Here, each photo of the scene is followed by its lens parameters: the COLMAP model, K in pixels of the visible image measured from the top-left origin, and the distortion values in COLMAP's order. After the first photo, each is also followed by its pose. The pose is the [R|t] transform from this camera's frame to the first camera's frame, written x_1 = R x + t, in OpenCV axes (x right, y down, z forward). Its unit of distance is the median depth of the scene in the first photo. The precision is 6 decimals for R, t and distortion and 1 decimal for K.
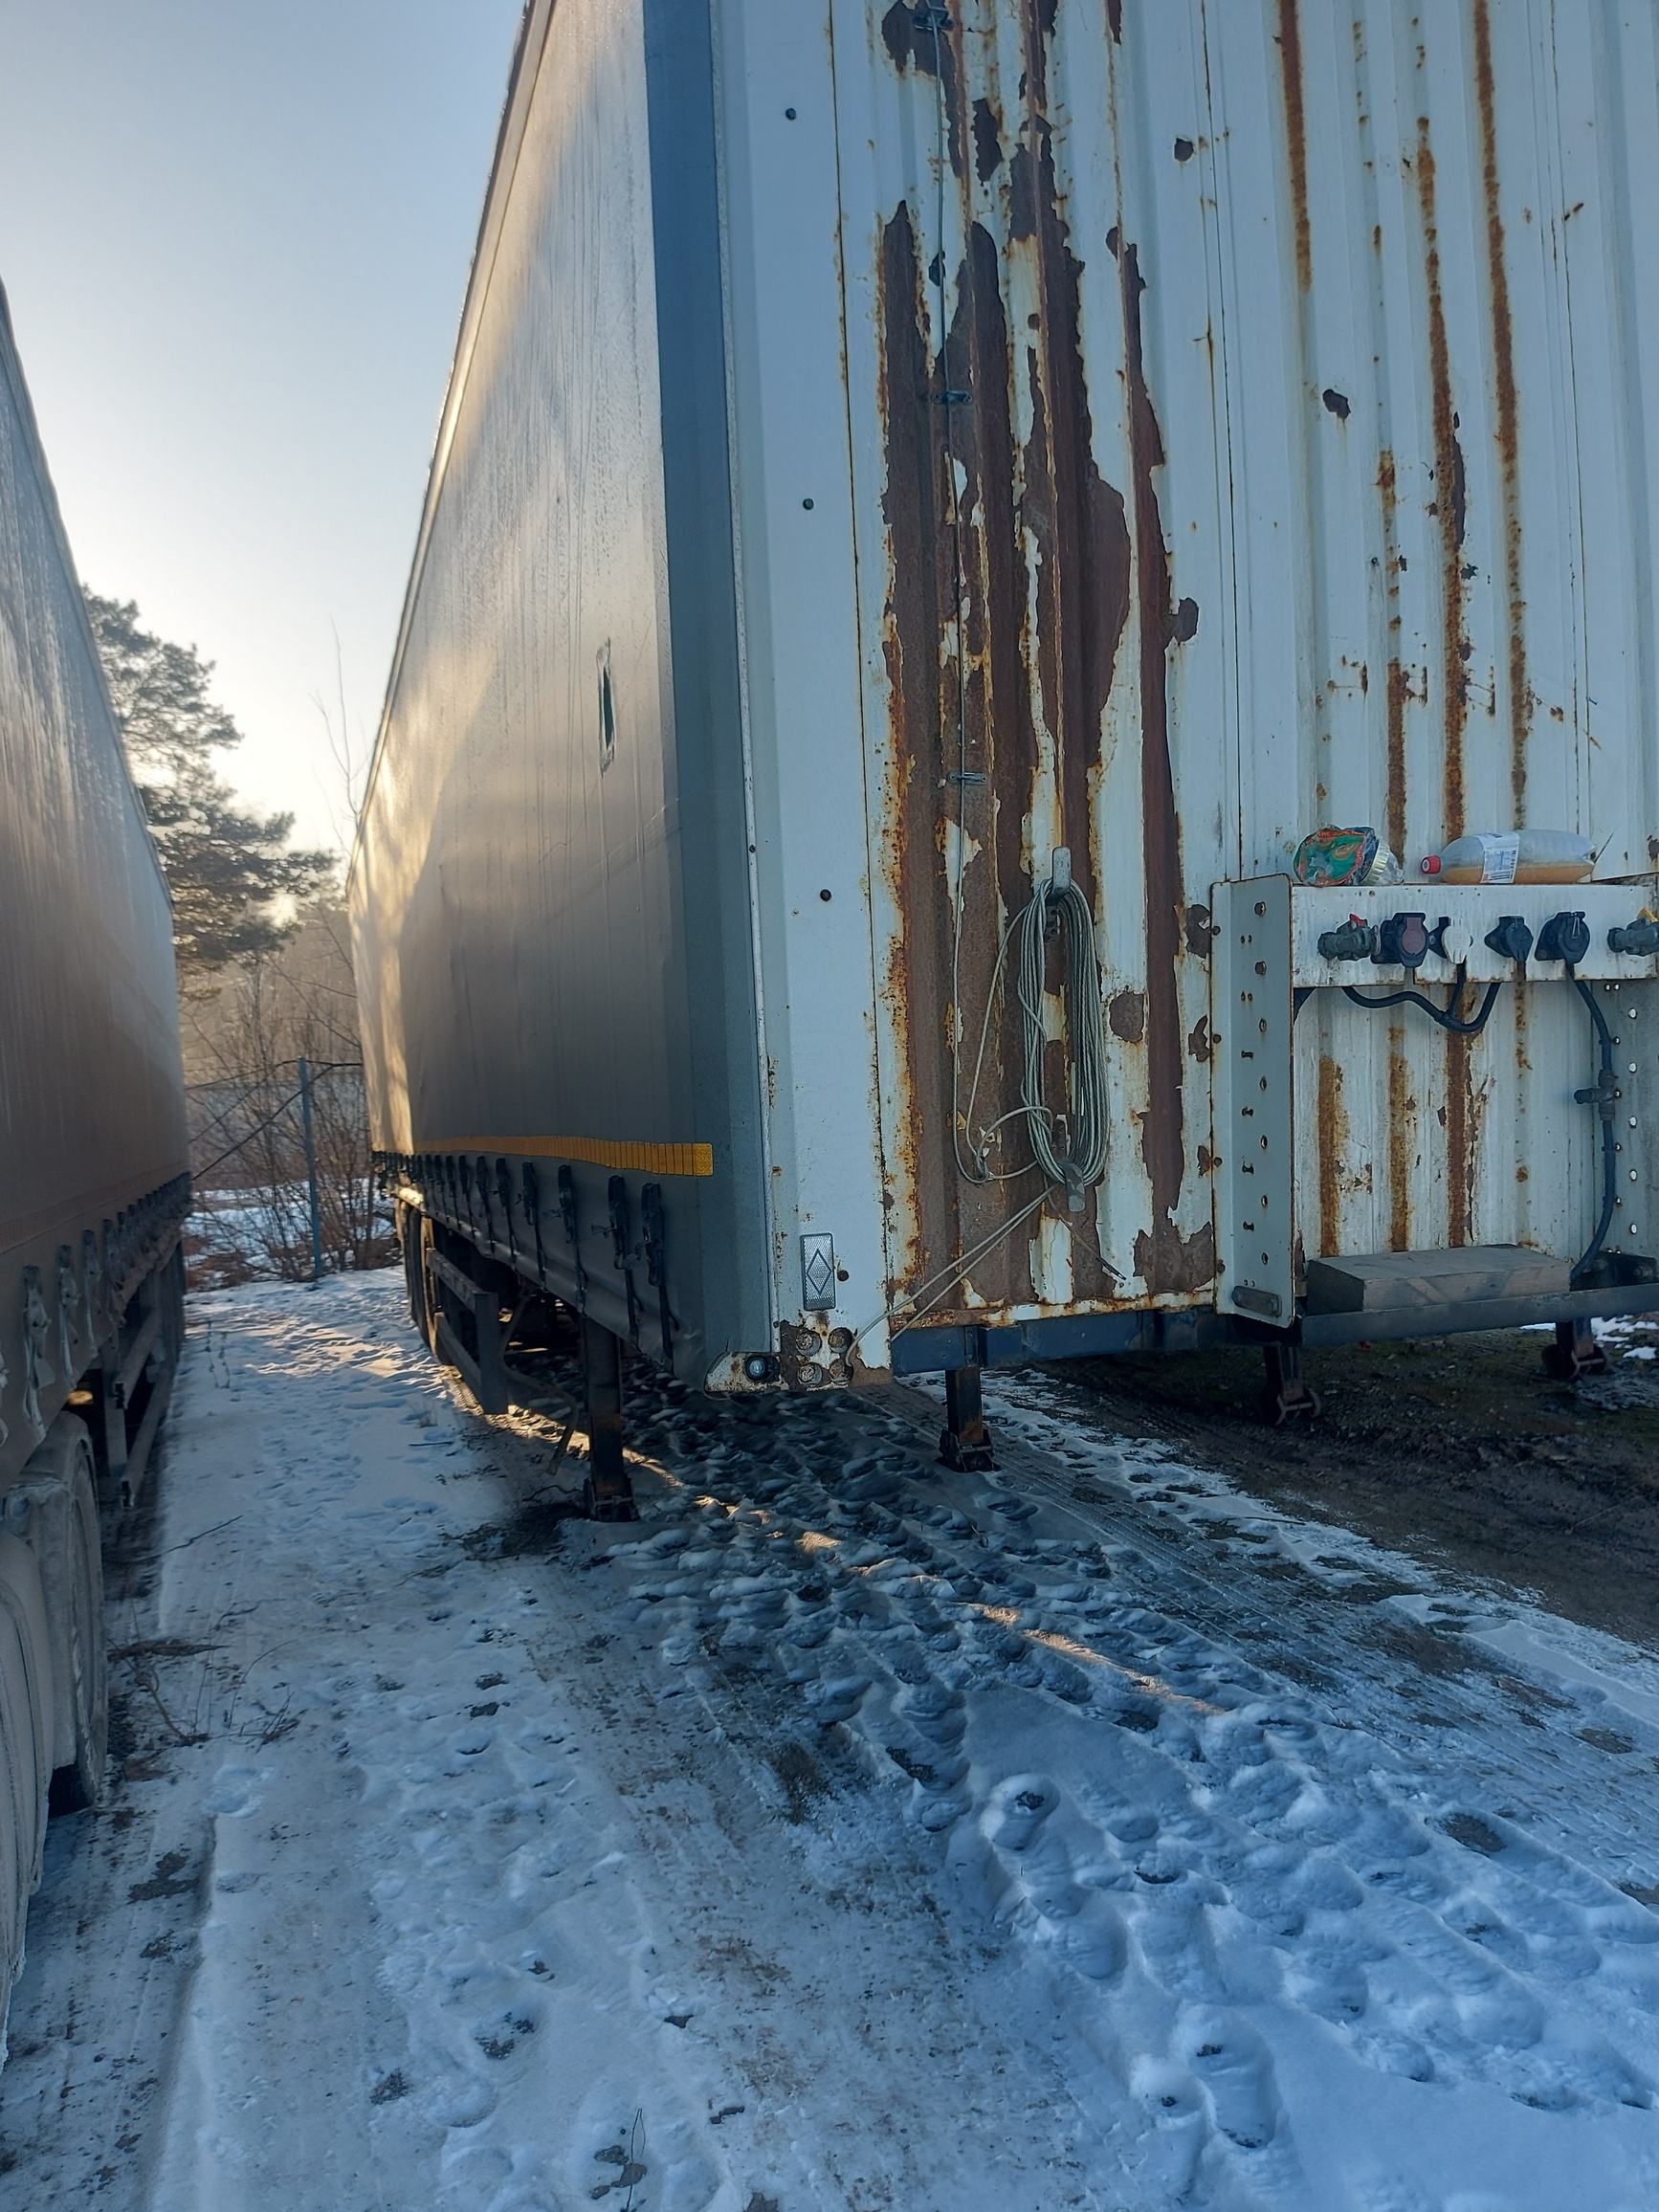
lens RADIAL K [[1777.6, 0, 818.9], [0, 1777.6, 1109.5], [0, 0, 1]] dist [0.142423, -0.182029]
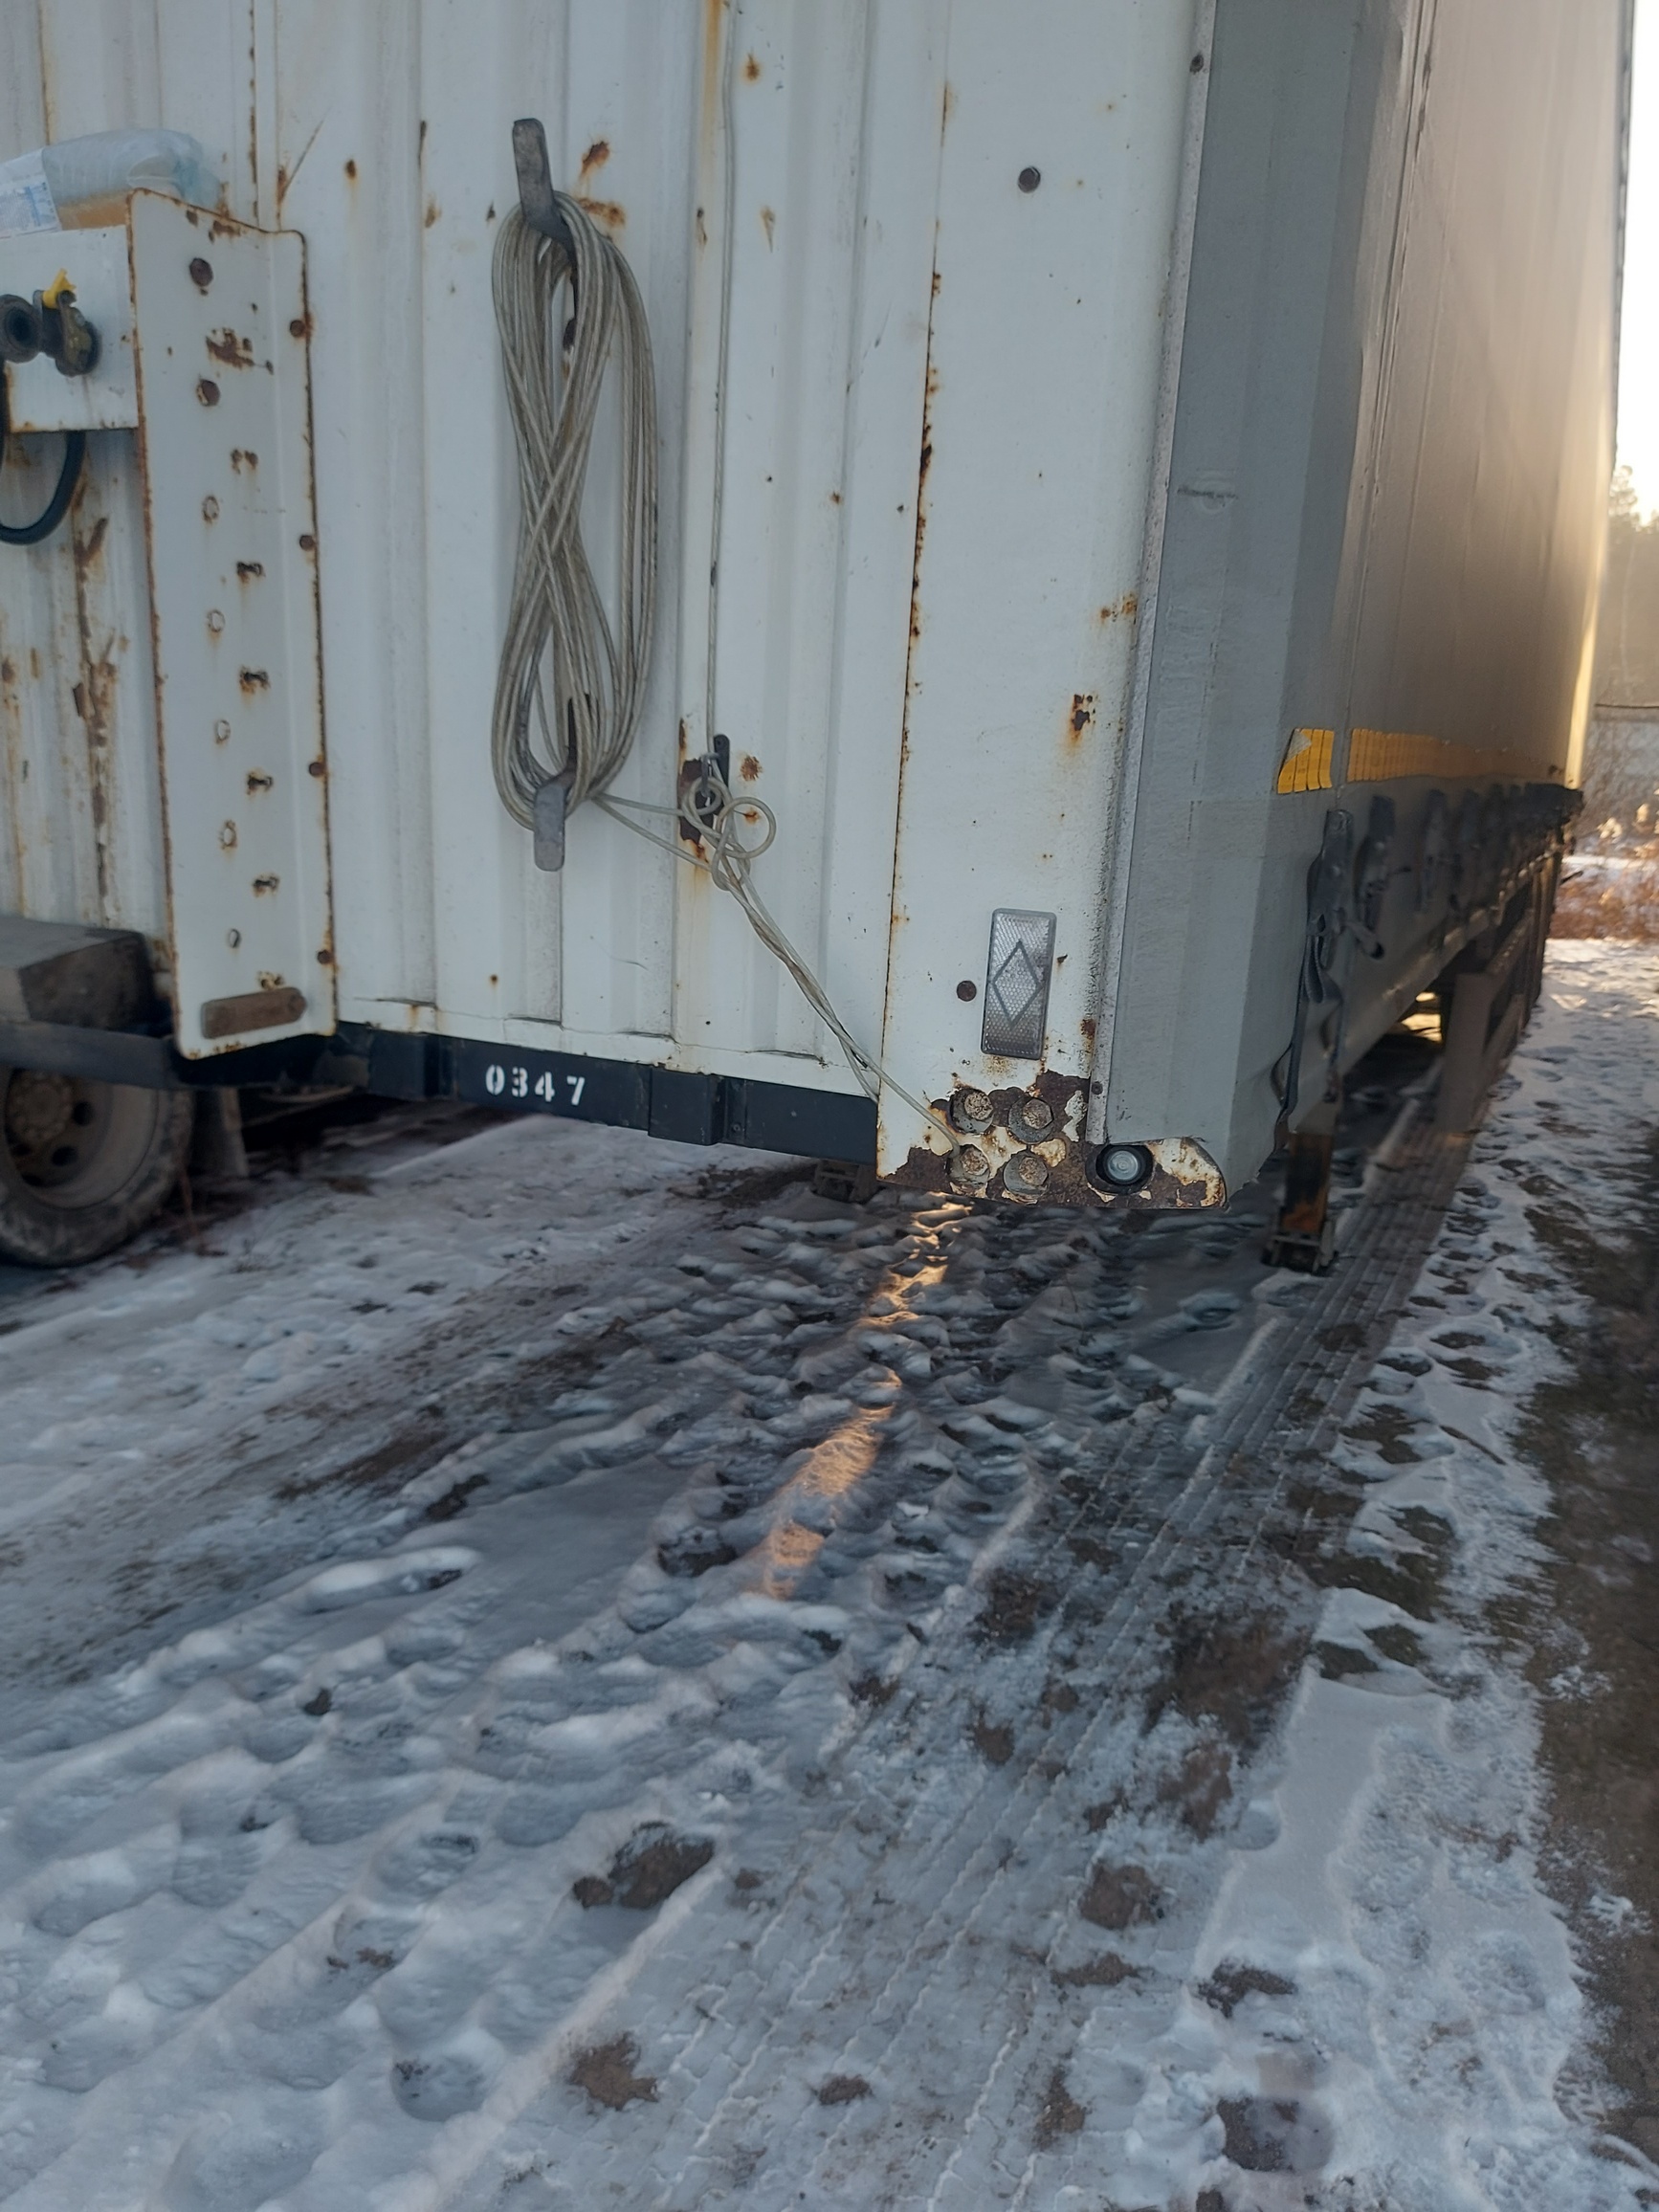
lens RADIAL K [[1777.6, 0, 818.9], [0, 1777.6, 1109.5], [0, 0, 1]] dist [0.142423, -0.182029]
pose [[0.679246, 0.213161, -0.702273, 0.544956], [-0.078333, 0.972482, 0.219413, -0.008546], [0.729718, -0.094024, 0.677253, 0.433815]]
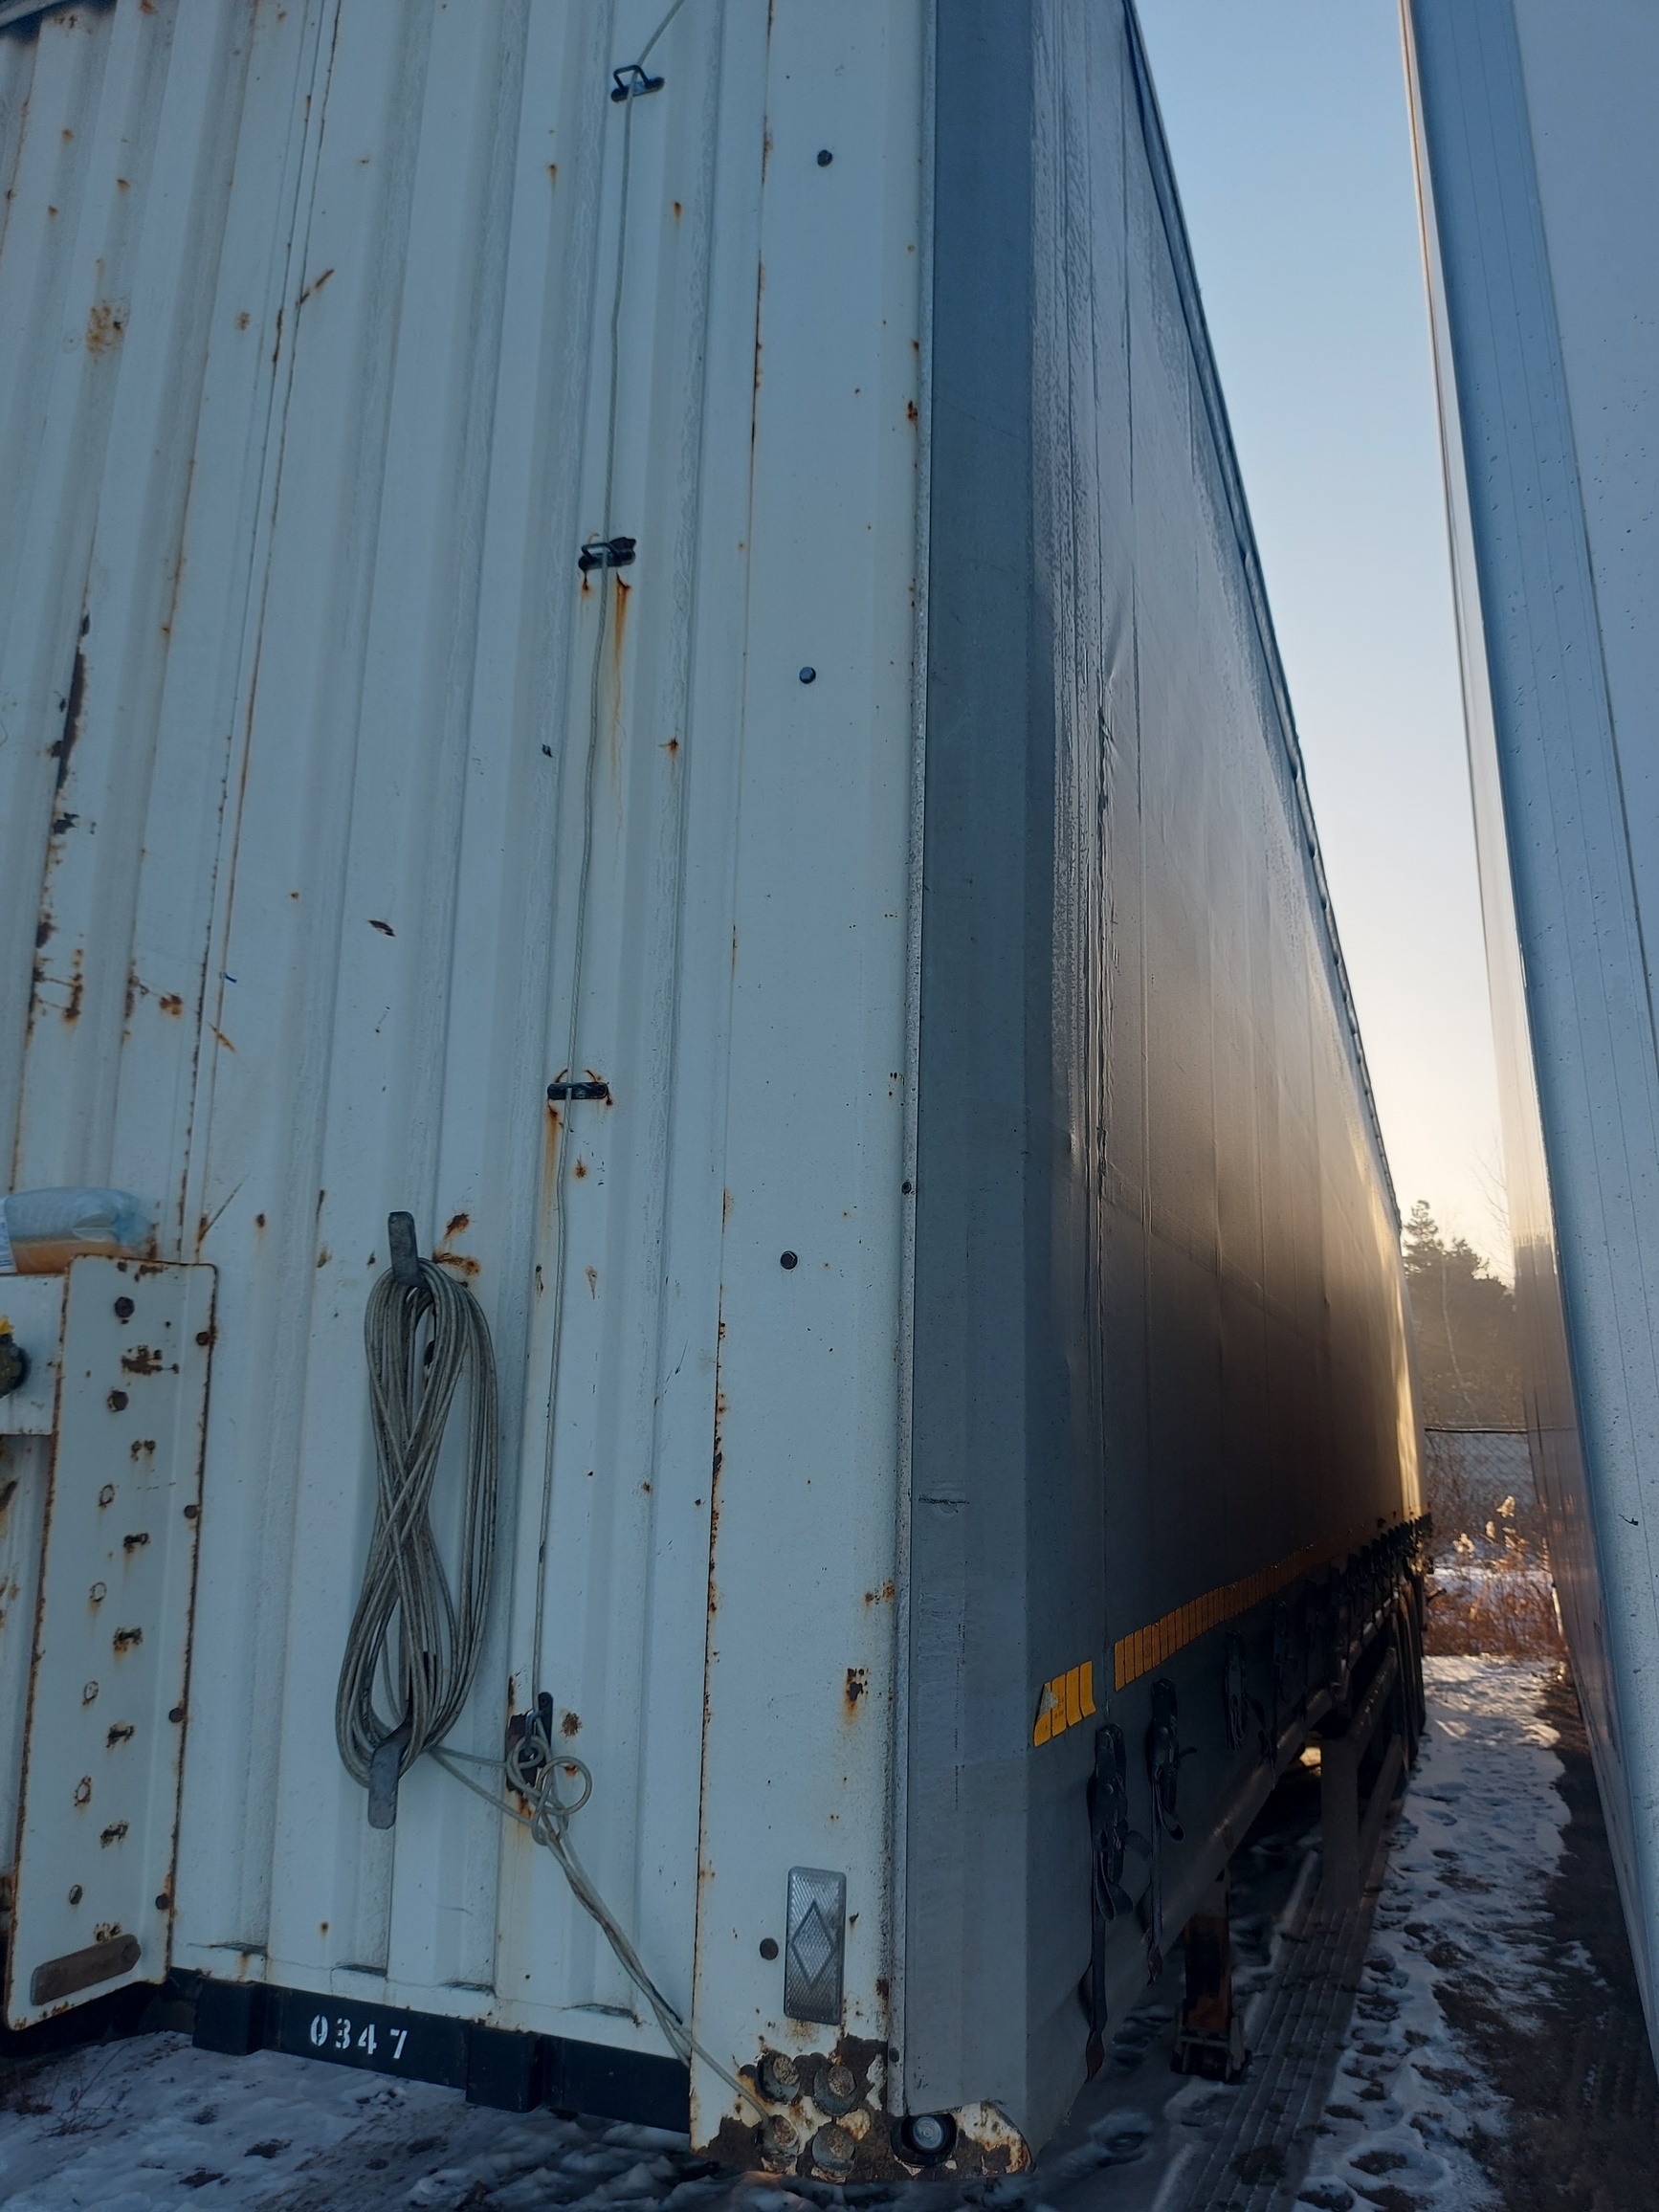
lens RADIAL K [[1727.7, 0, 825.1], [0, 1727.7, 1102.7], [0, 0, 1]] dist [0.133782, -0.141121]
pose [[0.720245, -0.081786, -0.688882, 0.577830], [-0.050023, 0.984318, -0.169161, -0.052016], [0.691914, 0.156297, 0.704859, 0.420373]]
